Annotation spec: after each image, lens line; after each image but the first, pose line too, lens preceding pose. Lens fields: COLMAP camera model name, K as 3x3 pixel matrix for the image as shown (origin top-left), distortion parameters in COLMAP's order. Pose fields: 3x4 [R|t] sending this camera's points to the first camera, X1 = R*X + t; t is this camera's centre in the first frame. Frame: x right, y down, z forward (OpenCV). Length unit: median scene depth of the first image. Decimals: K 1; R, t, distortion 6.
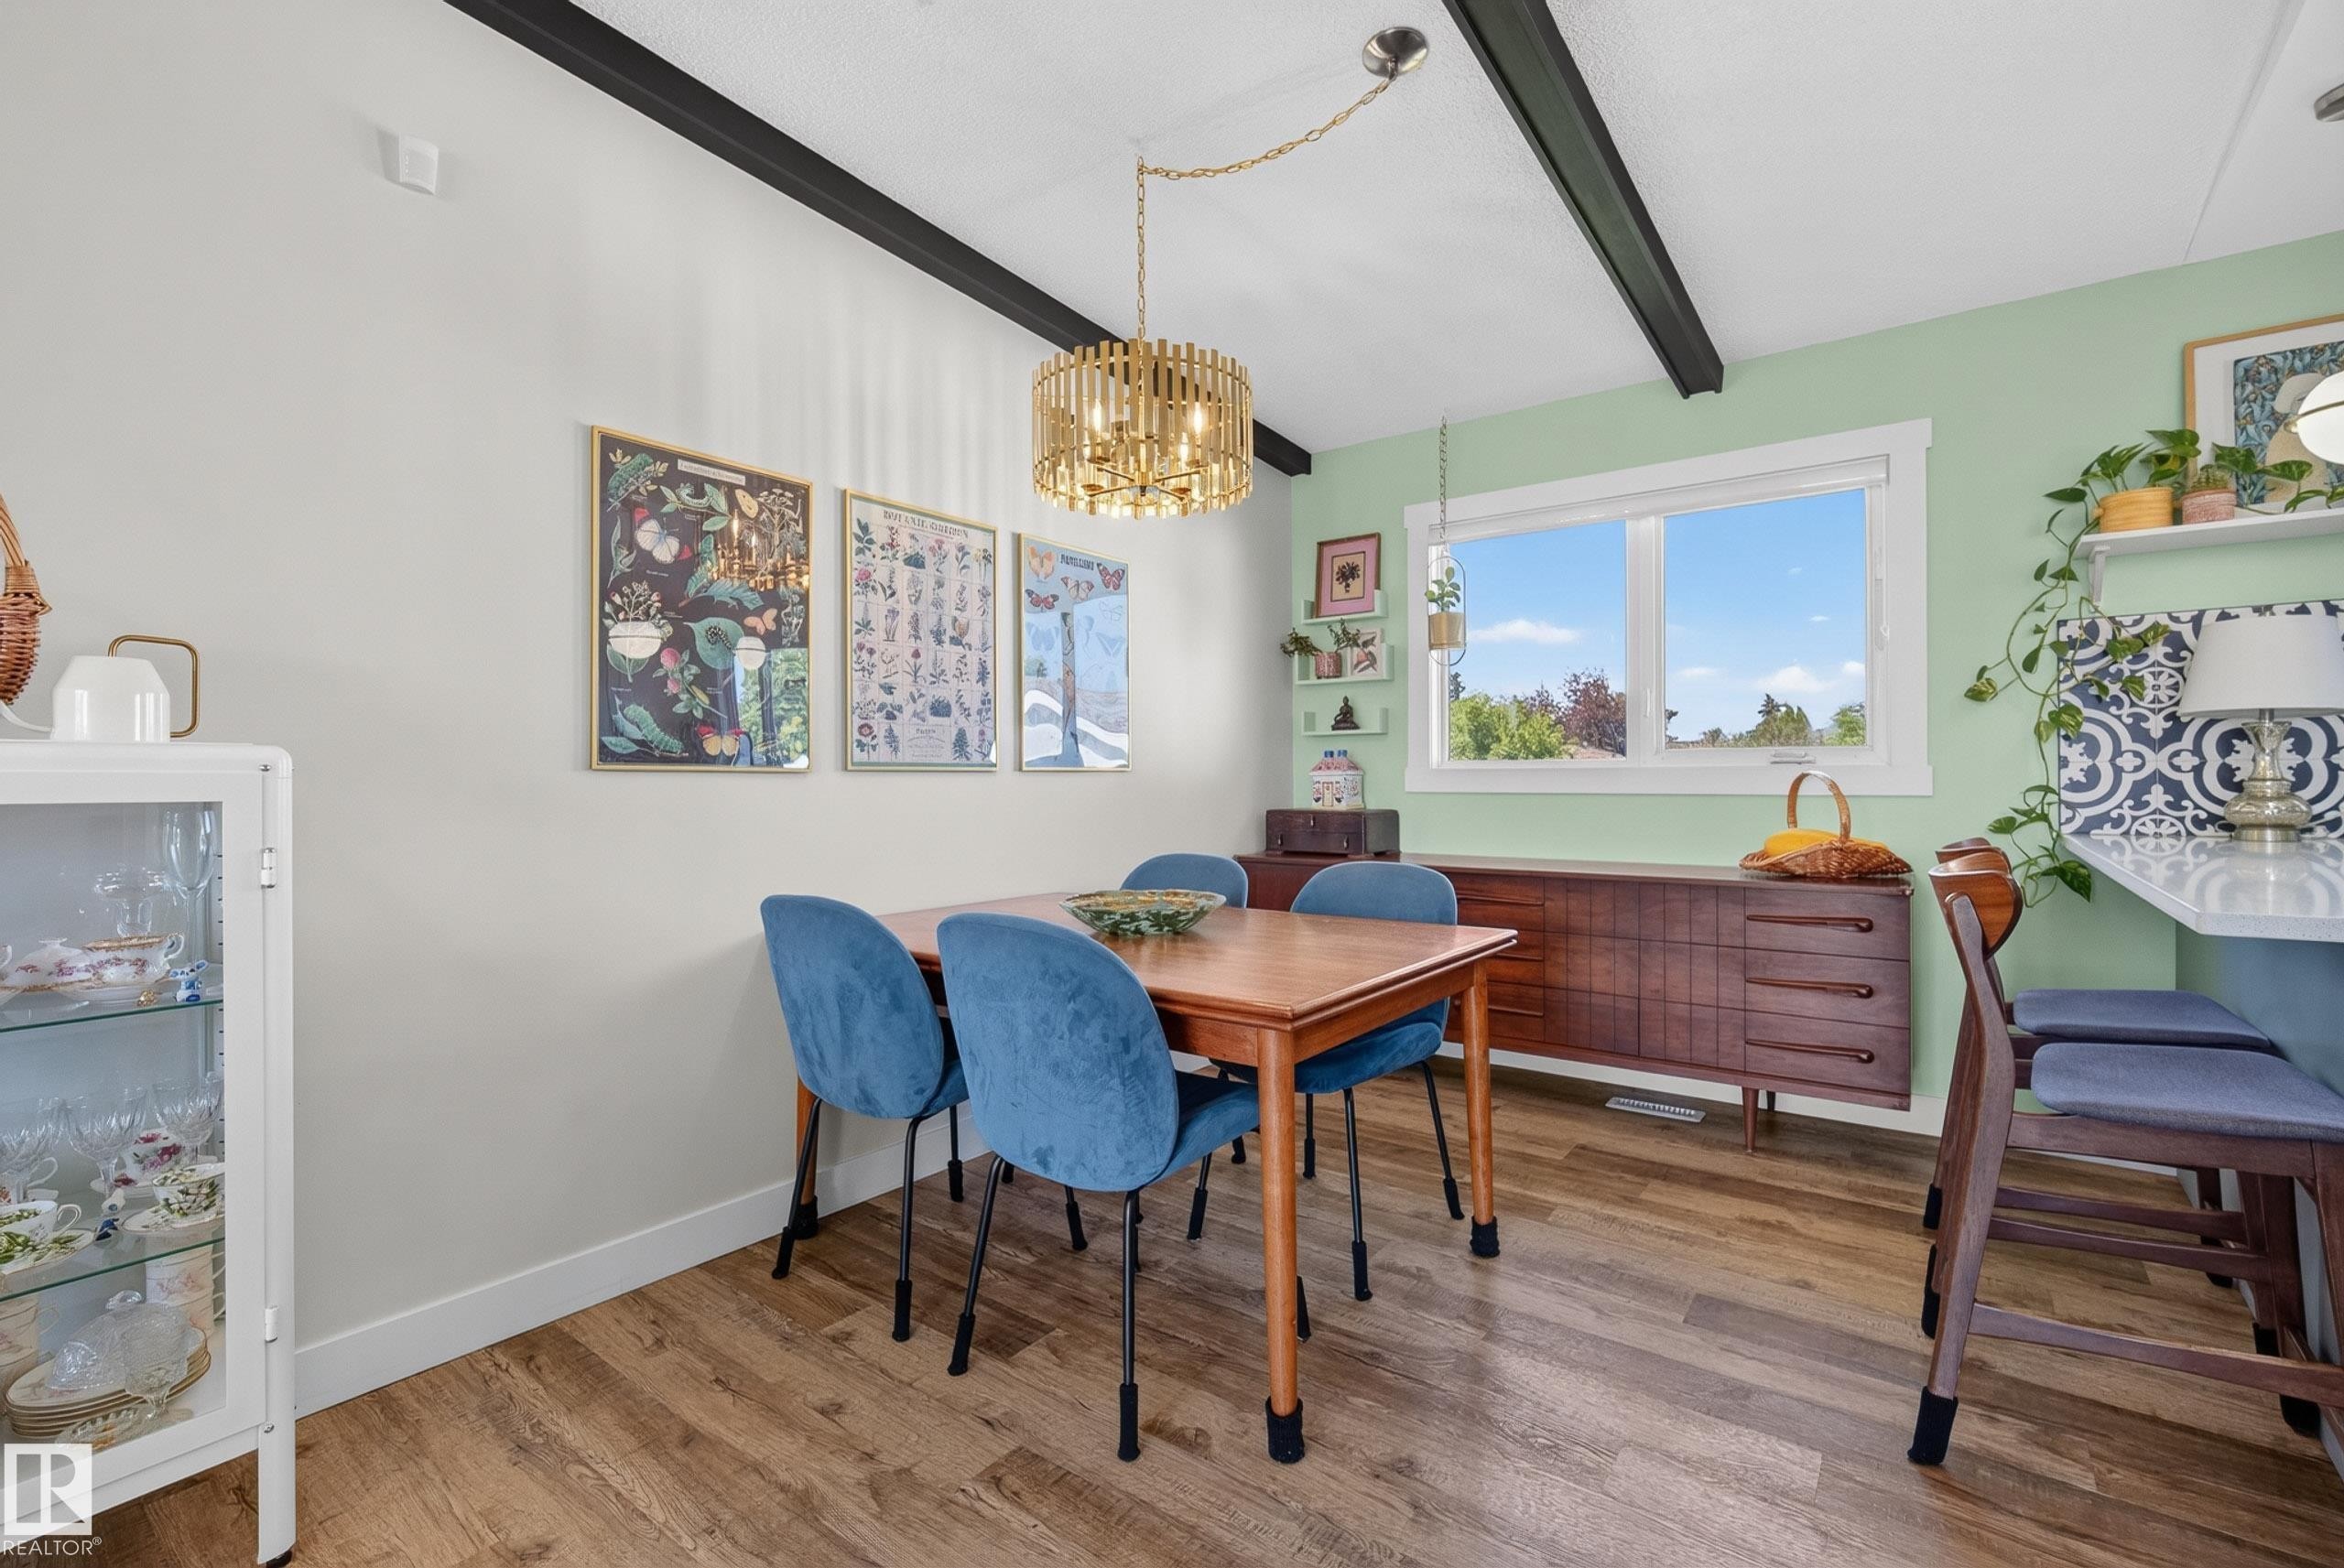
lens RADIAL K [[1021.8, 0, 1172.6], [0, 1021.8, 775.4], [0, 0, 1]] dist [-0.017468, 0.005195]
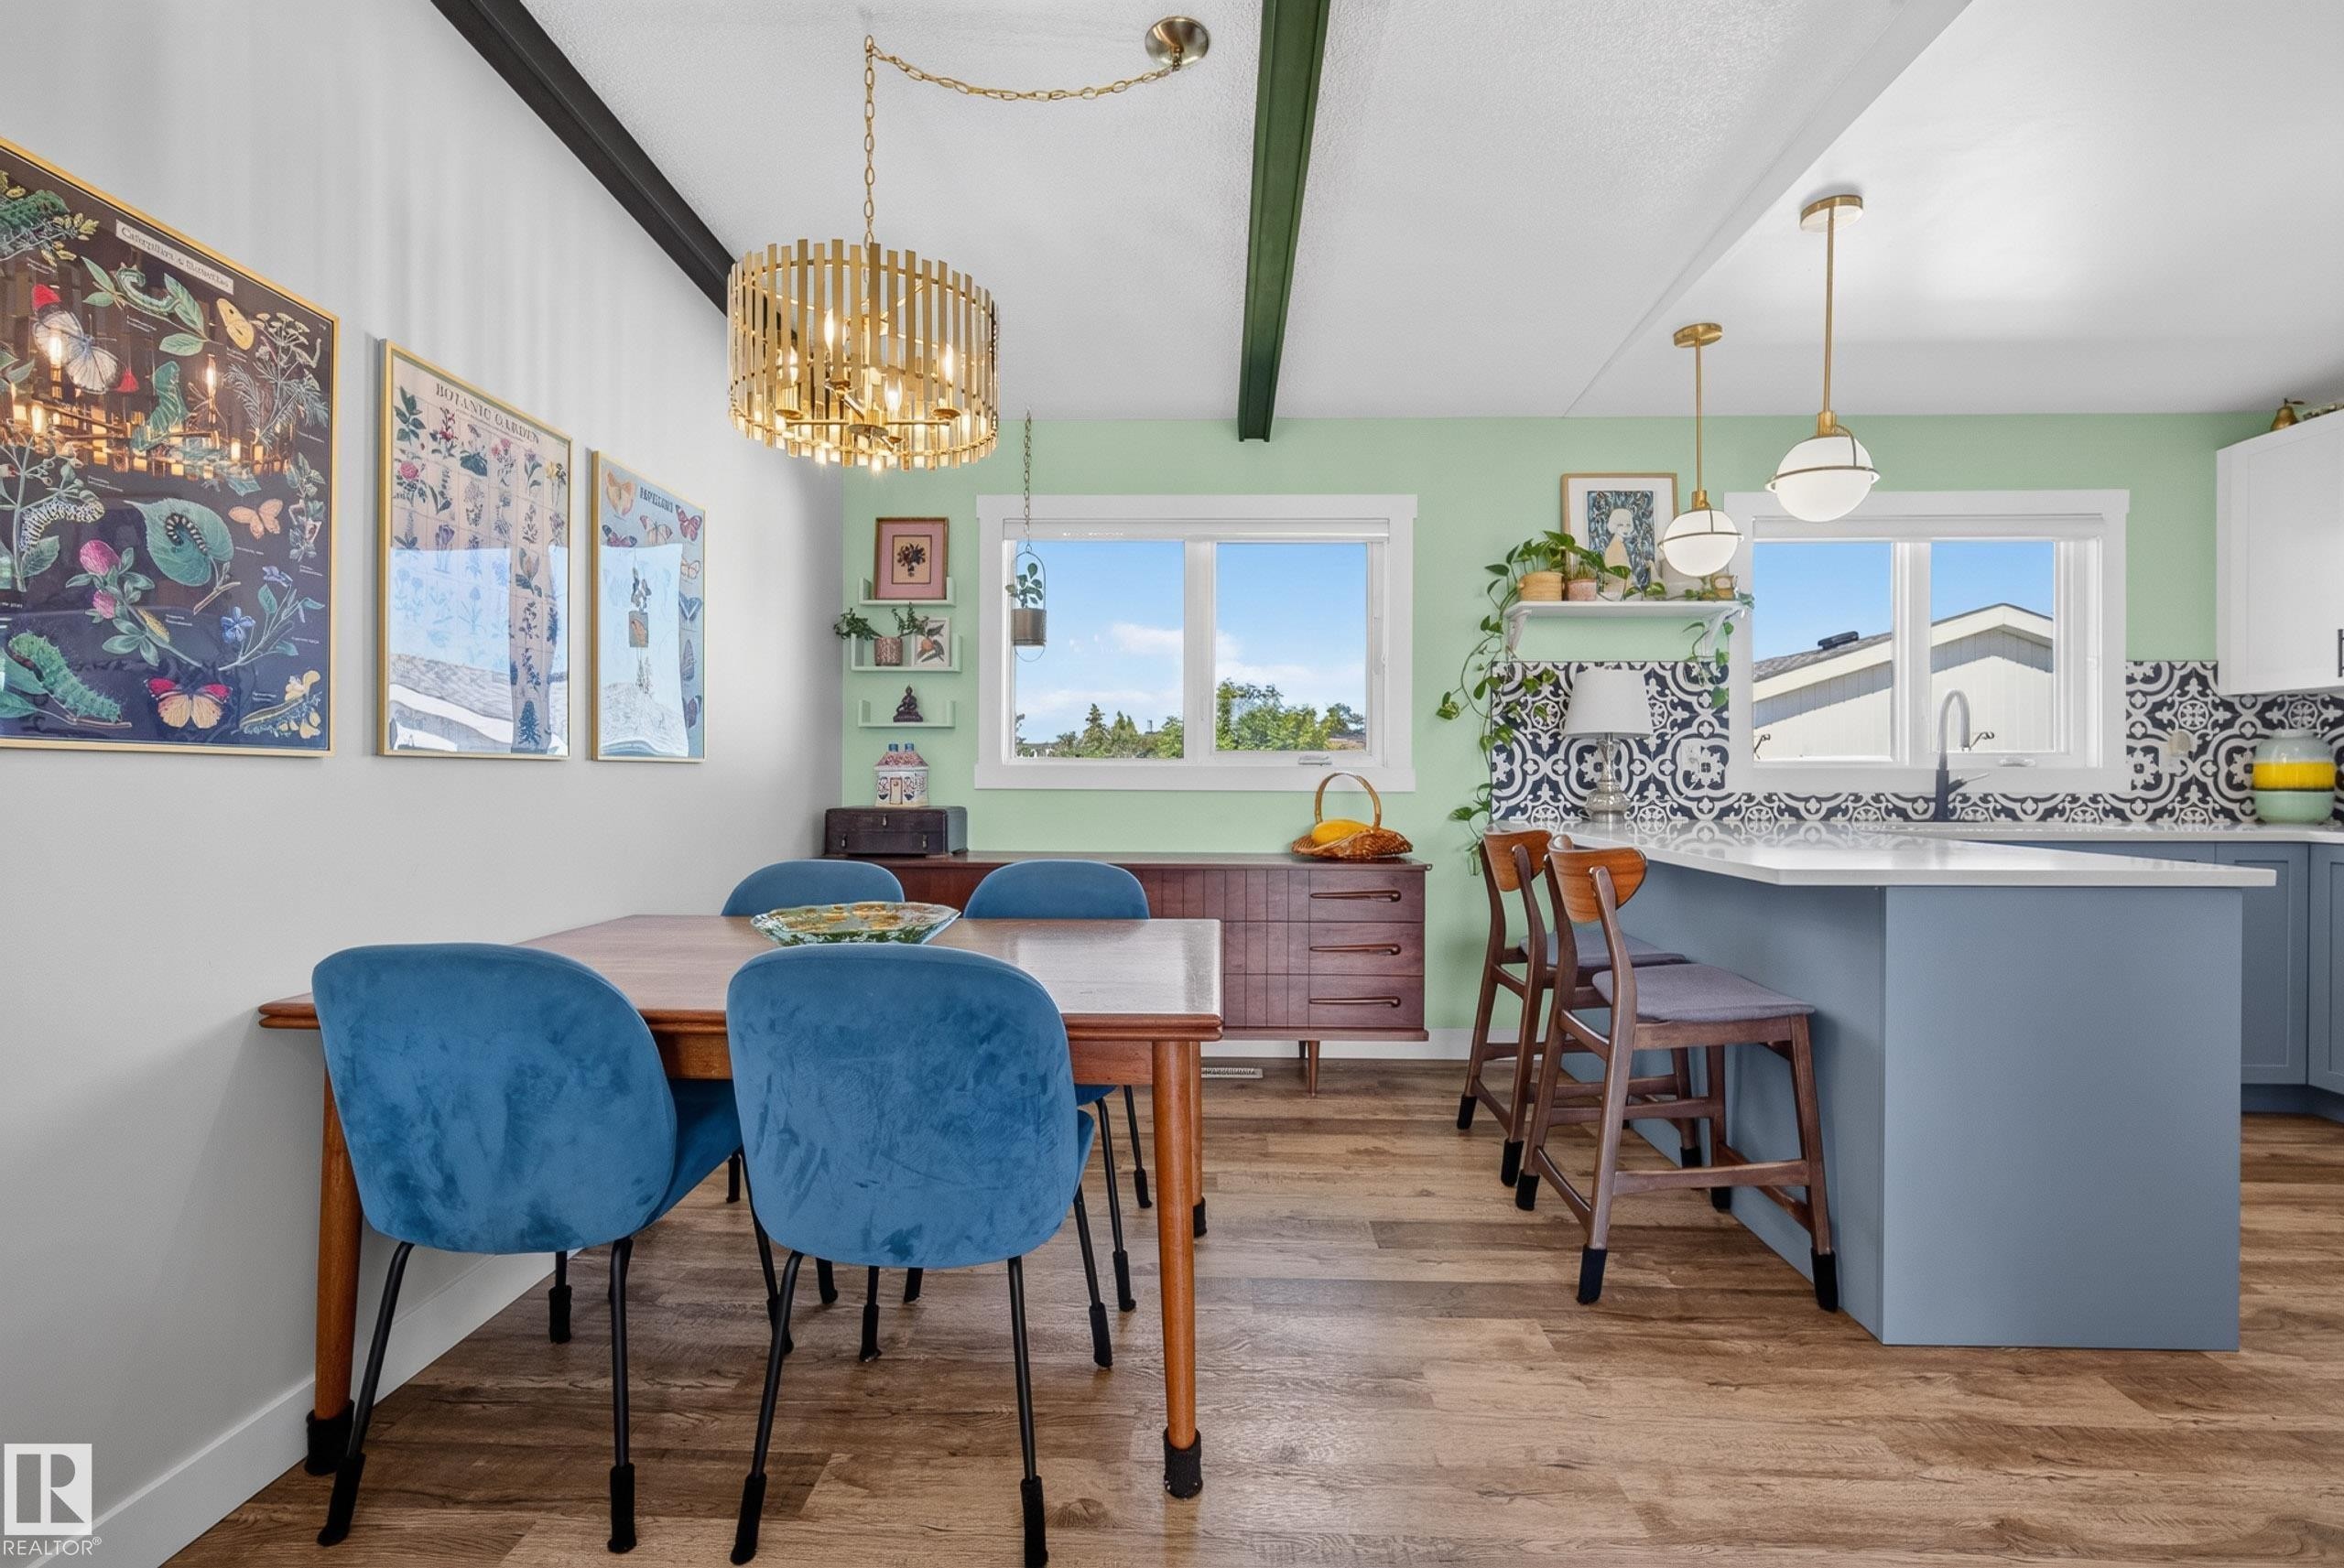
lens RADIAL K [[1021.8, 0, 1172.6], [0, 1021.8, 775.4], [0, 0, 1]] dist [-0.017468, 0.005195]
pose [[0.815785, 0.008265, 0.578296, -0.278102], [-0.010425, 0.999946, 0.000414, 0.002380], [-0.578261, -0.006366, 0.815827, 0.147867]]
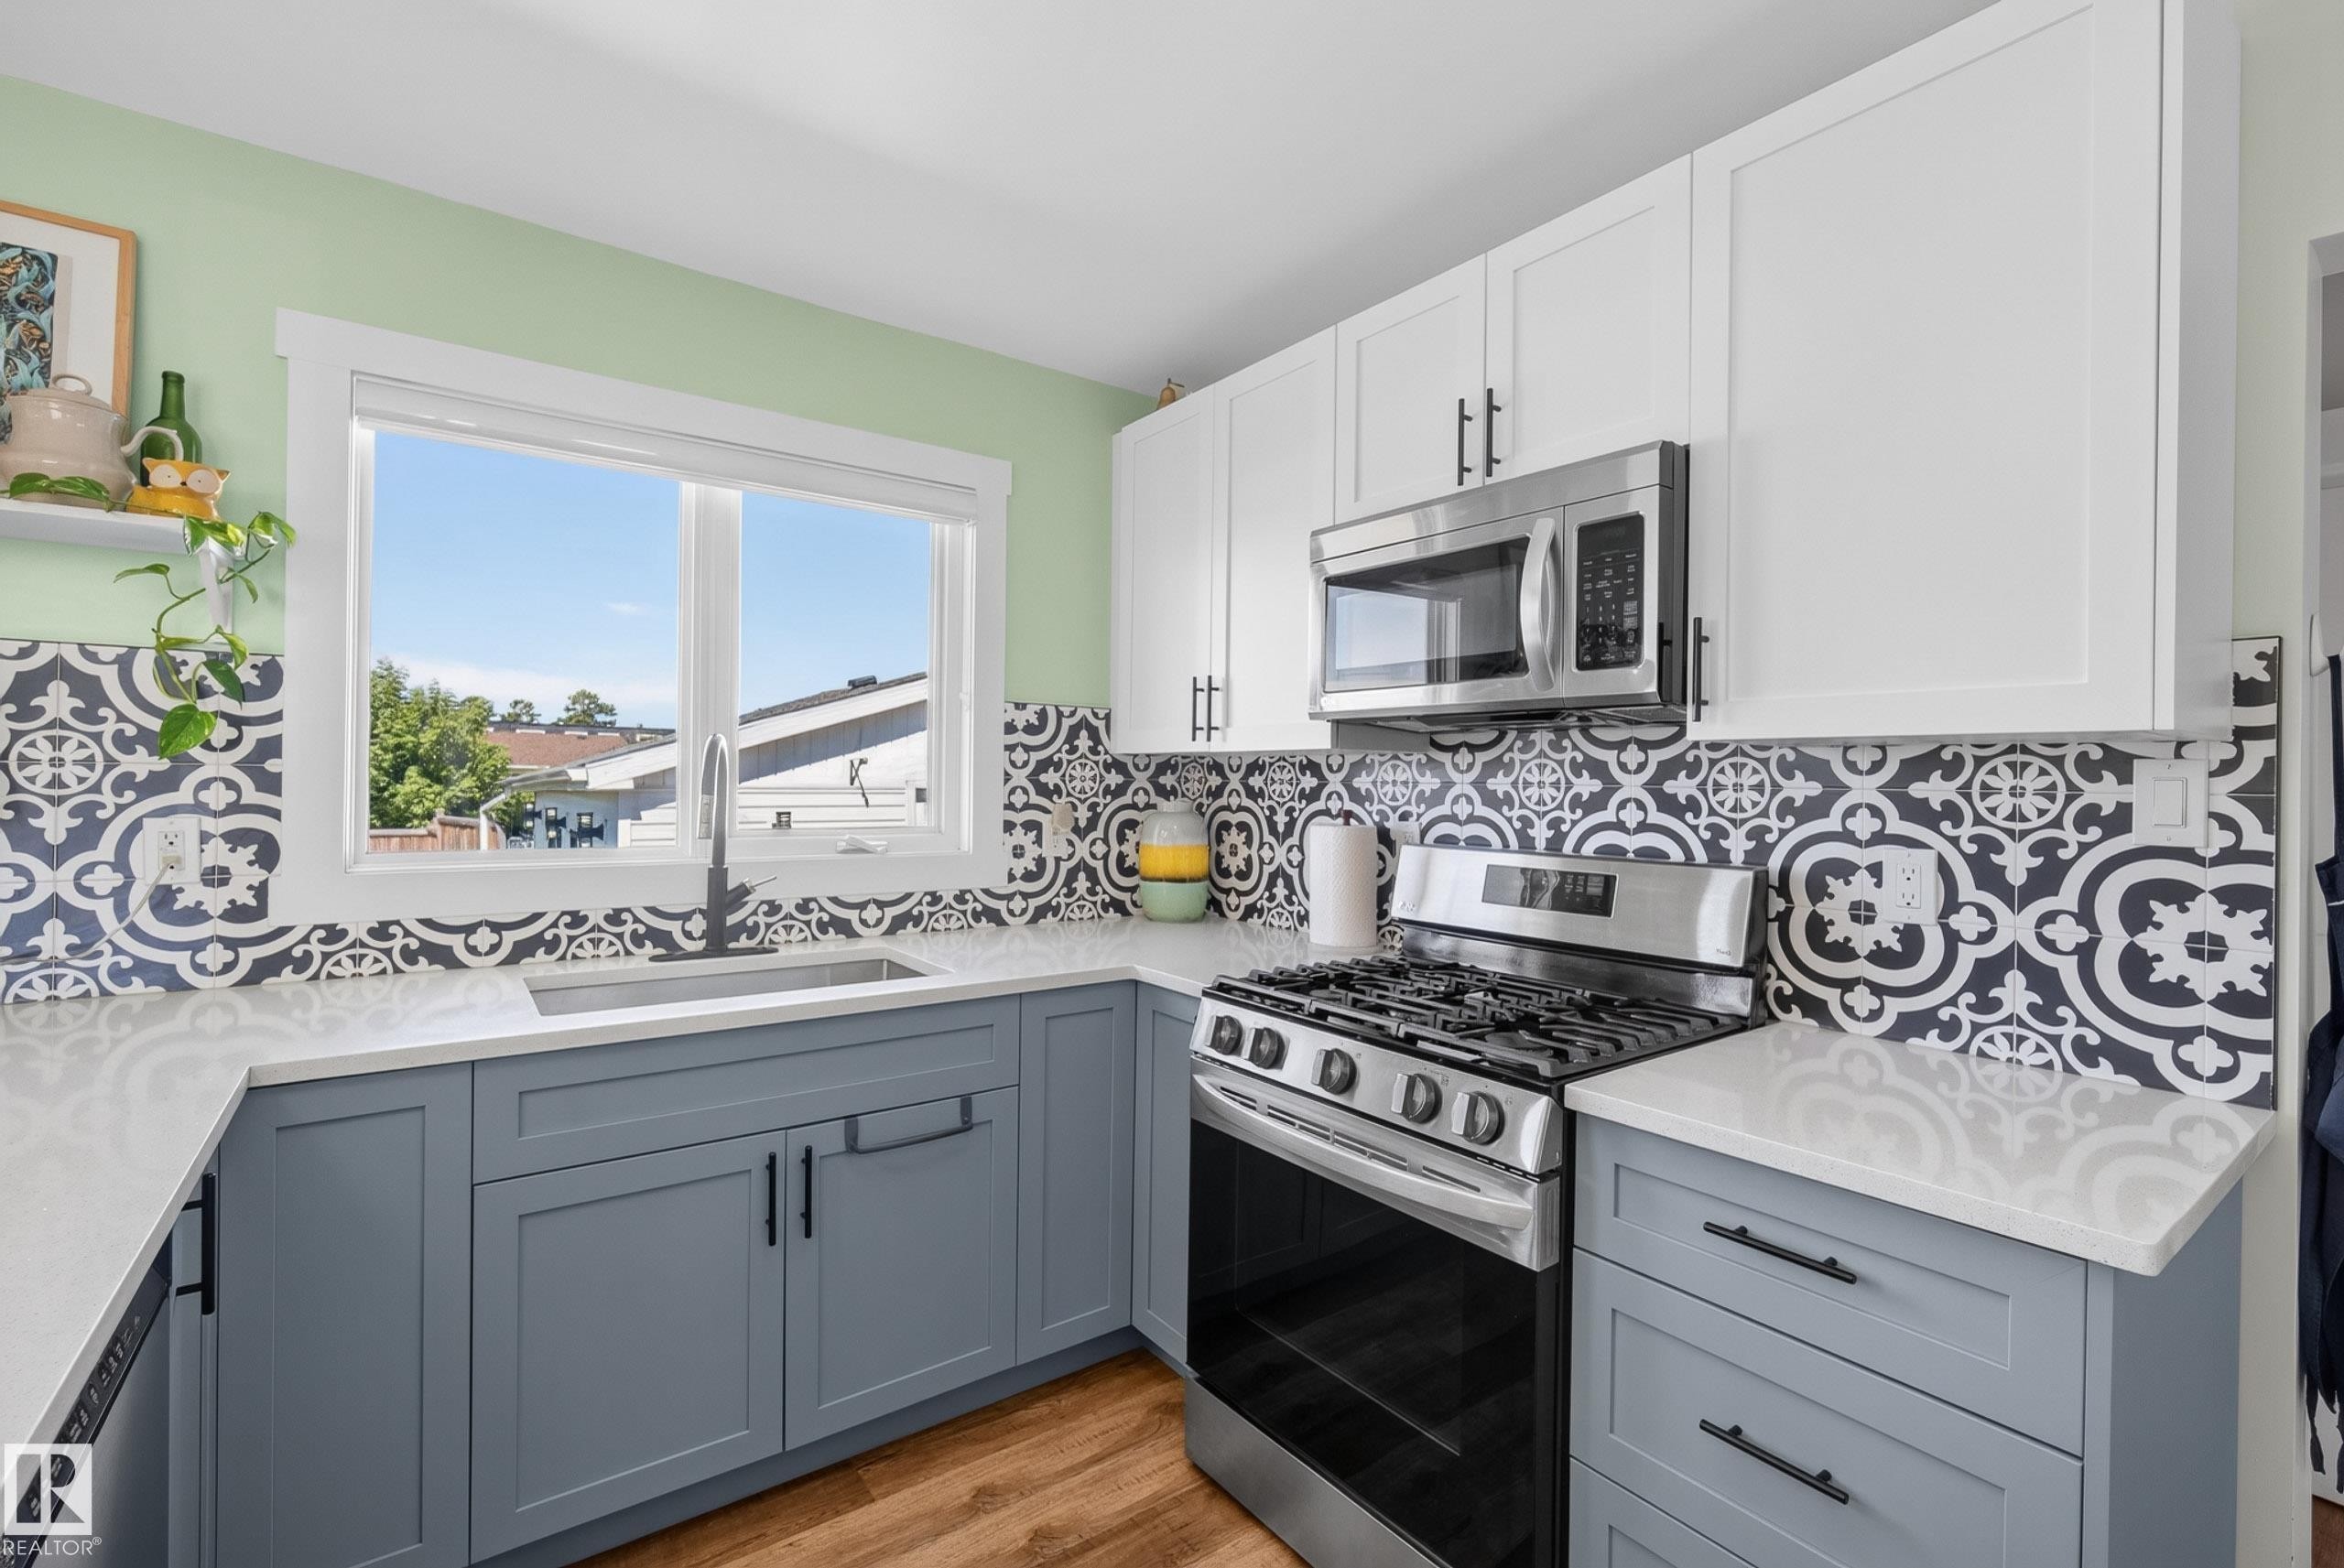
lens RADIAL K [[1033.5, 0, 1172.0], [0, 1033.5, 784.0], [0, 0, 1]] dist [-0.000361, -0.000184]
pose [[0.277723, 0.009444, 0.960615, 0.702676], [-0.020529, 0.999782, -0.003894, -0.090287], [-0.960442, -0.018639, 0.277856, 0.079856]]
